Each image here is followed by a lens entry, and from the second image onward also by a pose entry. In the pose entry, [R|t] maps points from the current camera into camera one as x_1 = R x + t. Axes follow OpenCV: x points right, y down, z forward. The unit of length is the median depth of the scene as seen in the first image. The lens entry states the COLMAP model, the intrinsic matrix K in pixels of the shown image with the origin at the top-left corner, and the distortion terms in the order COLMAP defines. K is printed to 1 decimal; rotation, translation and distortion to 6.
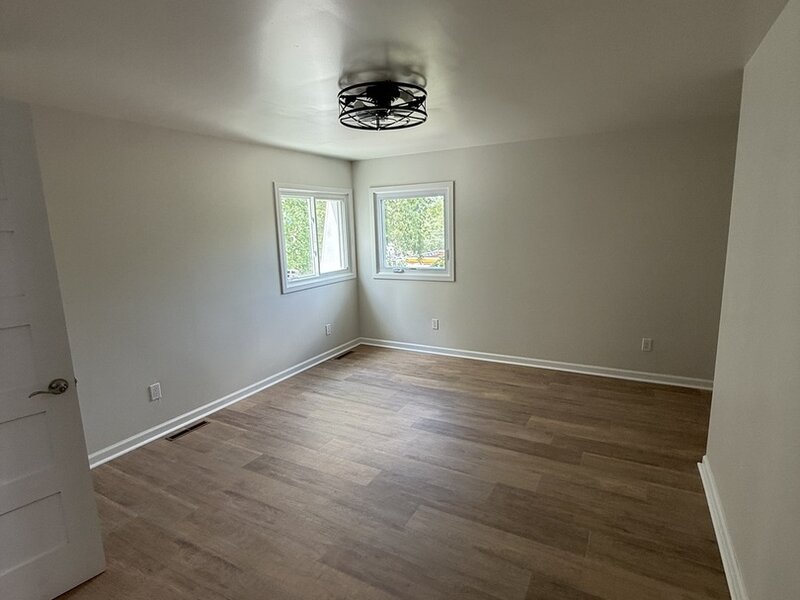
lens RADIAL K [[429.8, 0, 401.1], [0, 429.8, 299.8], [0, 0, 1]] dist [-0.000561, -0.000573]
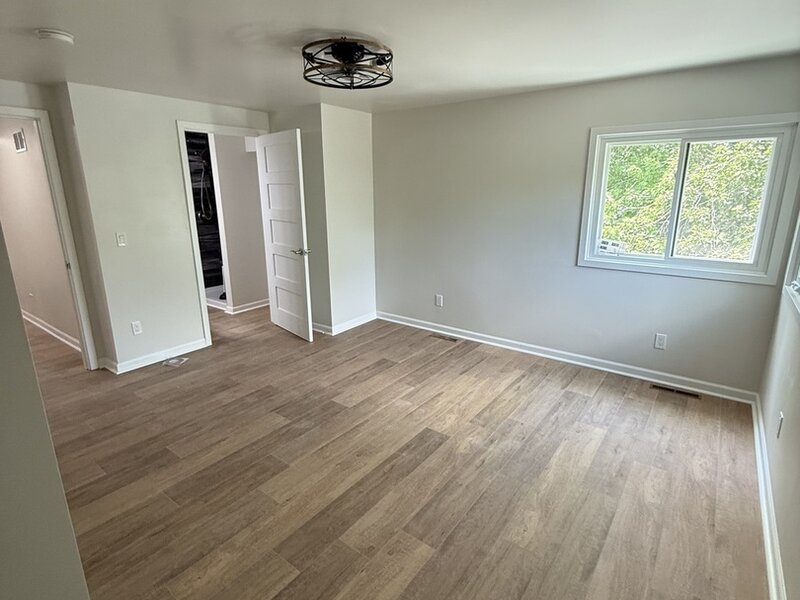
lens RADIAL K [[429.8, 0, 401.3], [0, 429.8, 299.5], [0, 0, 1]] dist [-0.000561, -0.000573]
pose [[-0.148237, 0.279943, -0.948503, 0.644891], [-0.168617, 0.937901, 0.303166, -0.161873], [0.974471, 0.204874, -0.091828, 0.823888]]
